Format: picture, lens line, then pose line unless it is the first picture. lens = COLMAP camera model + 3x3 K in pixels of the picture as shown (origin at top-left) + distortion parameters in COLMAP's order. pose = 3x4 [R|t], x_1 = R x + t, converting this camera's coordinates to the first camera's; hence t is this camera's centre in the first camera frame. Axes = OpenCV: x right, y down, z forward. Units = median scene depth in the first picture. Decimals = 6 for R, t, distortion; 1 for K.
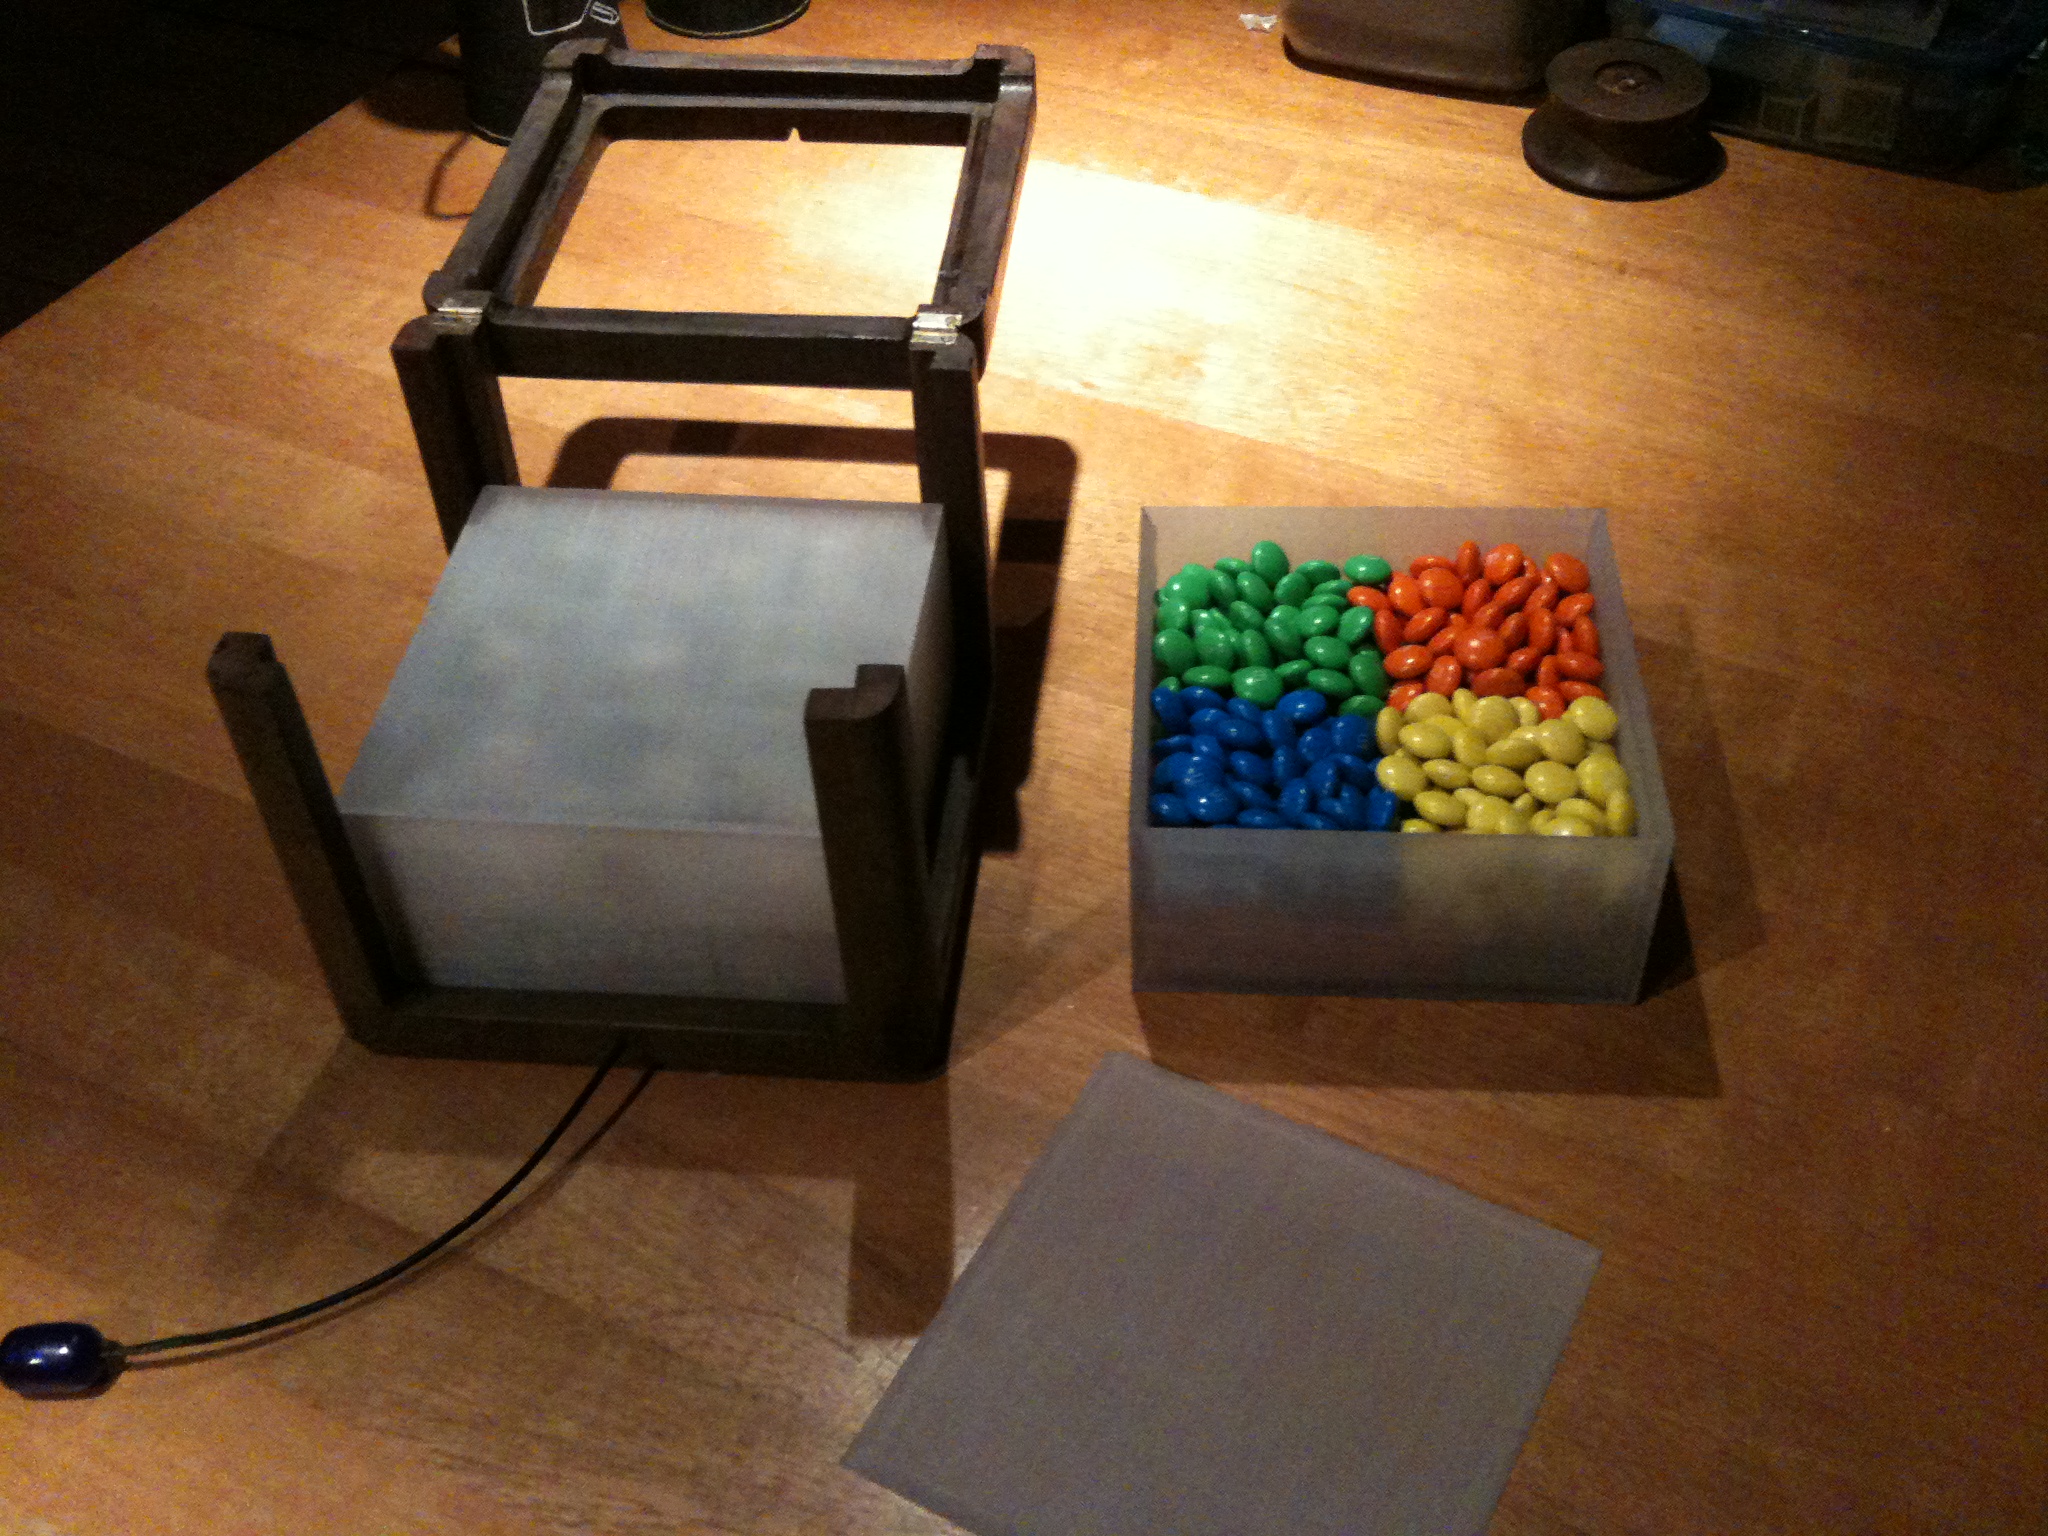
lens RADIAL K [[2189.7, 0, 1030.9], [0, 2189.7, 744.3], [0, 0, 1]] dist [0.152662, -0.484911]
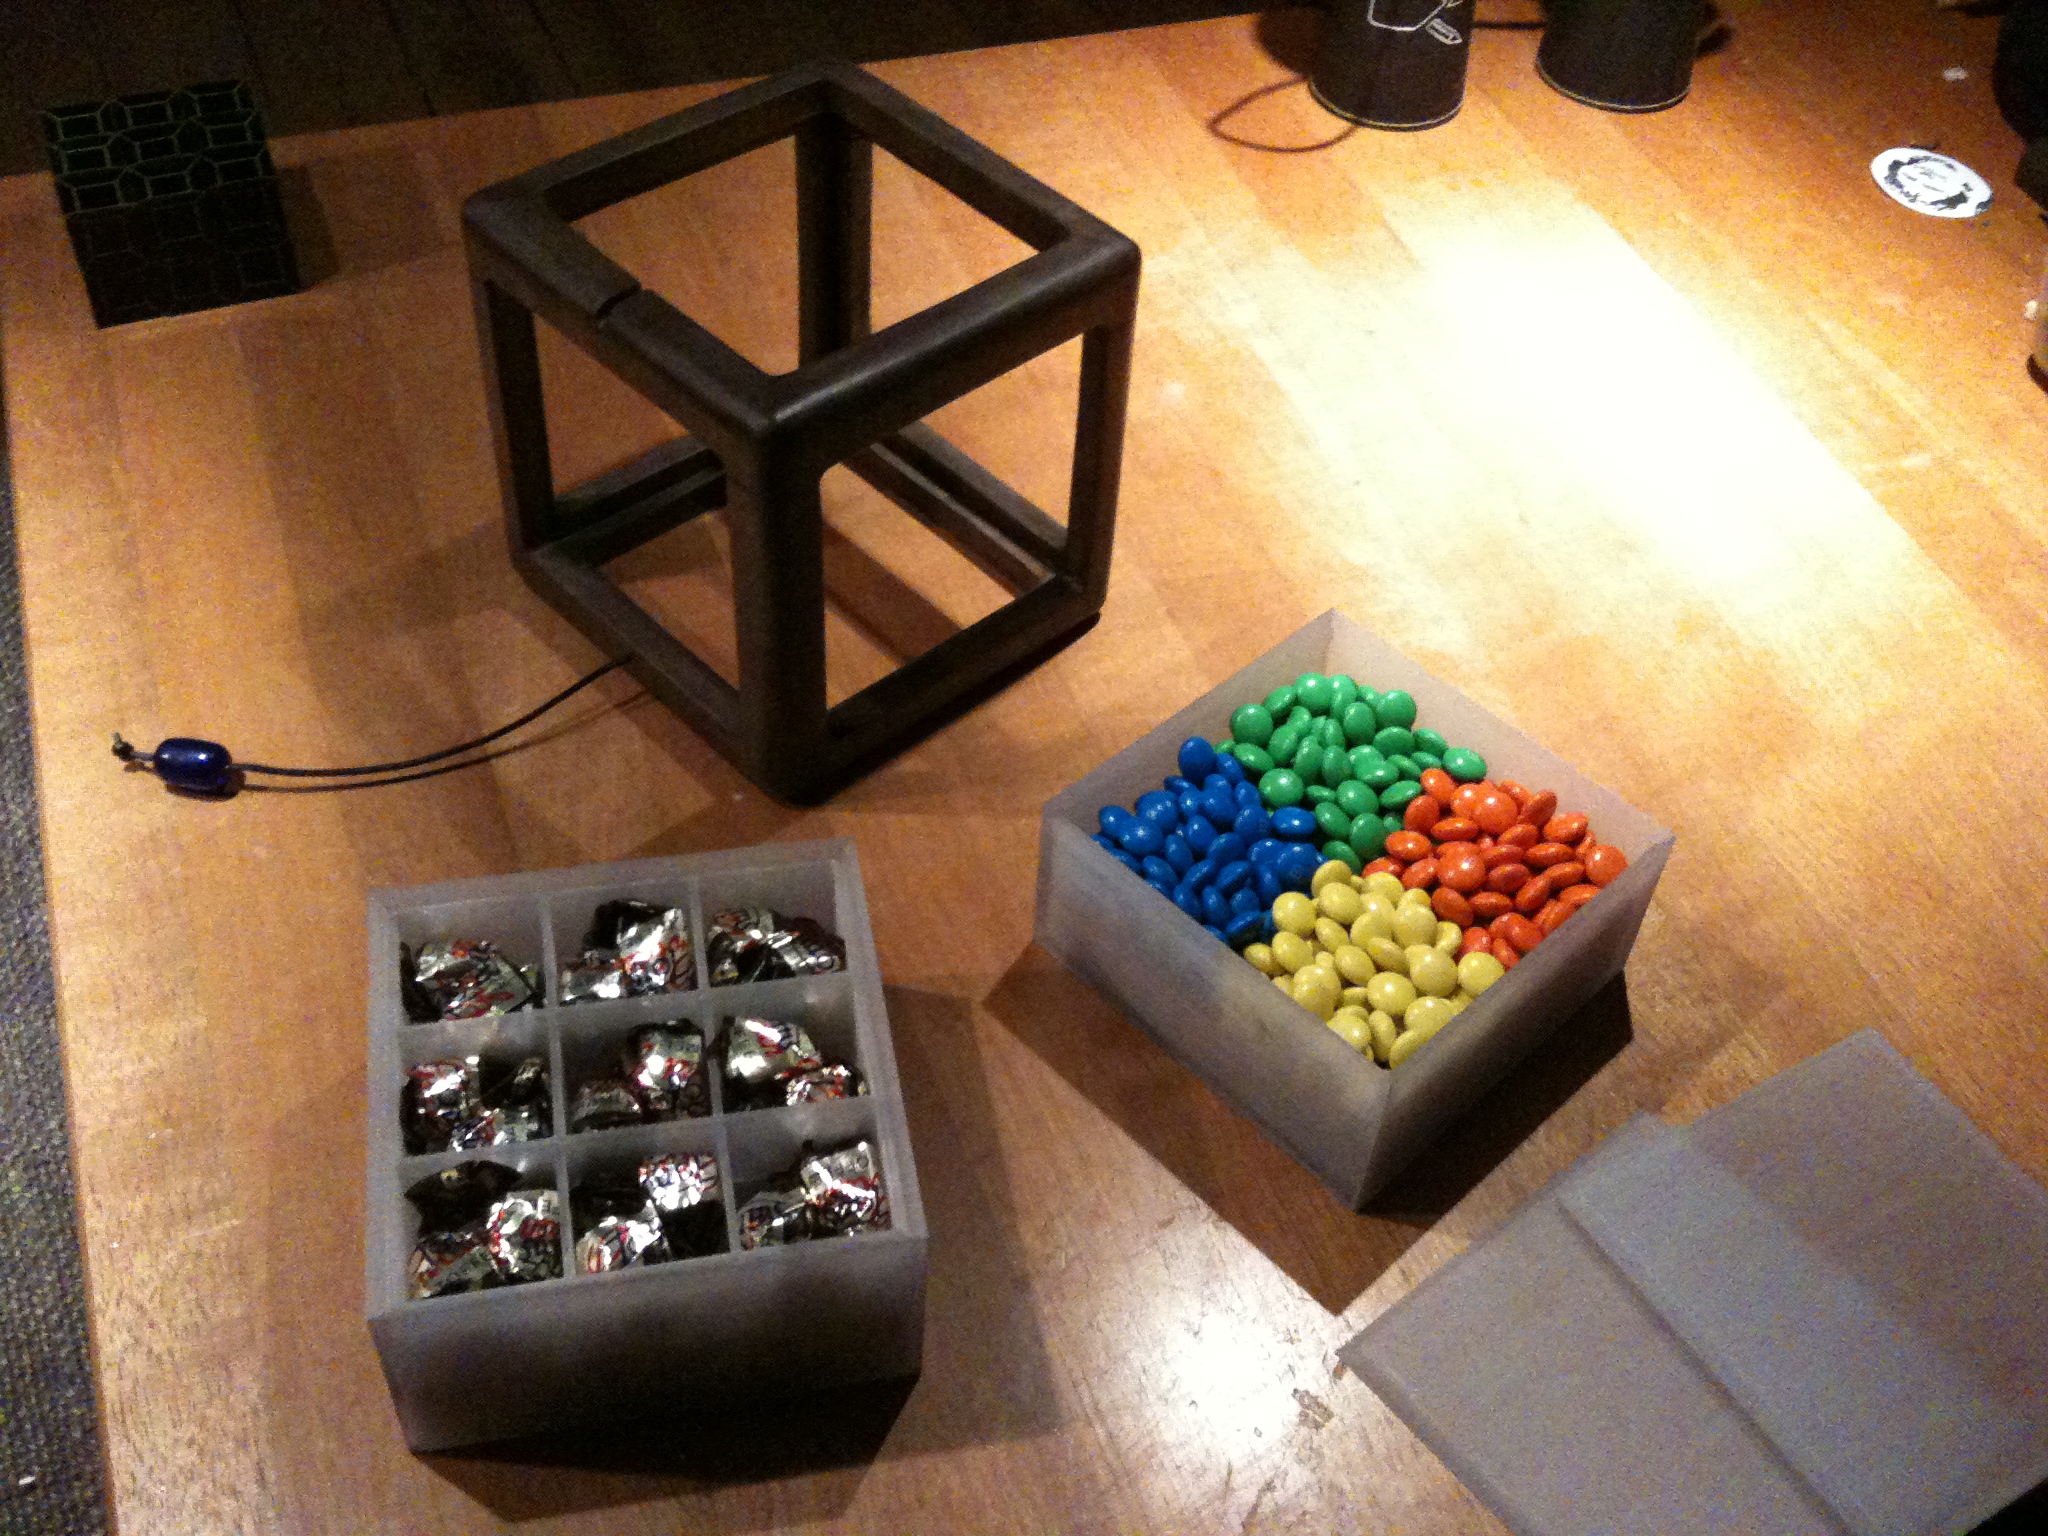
lens RADIAL K [[2189.7, 0, 1030.9], [0, 2189.7, 744.3], [0, 0, 1]] dist [0.152662, -0.484911]
pose [[0.735871, 0.536775, -0.412754, 0.445775], [-0.520889, 0.838222, 0.161427, -0.154488], [0.432630, 0.096210, 0.896424, -0.059771]]
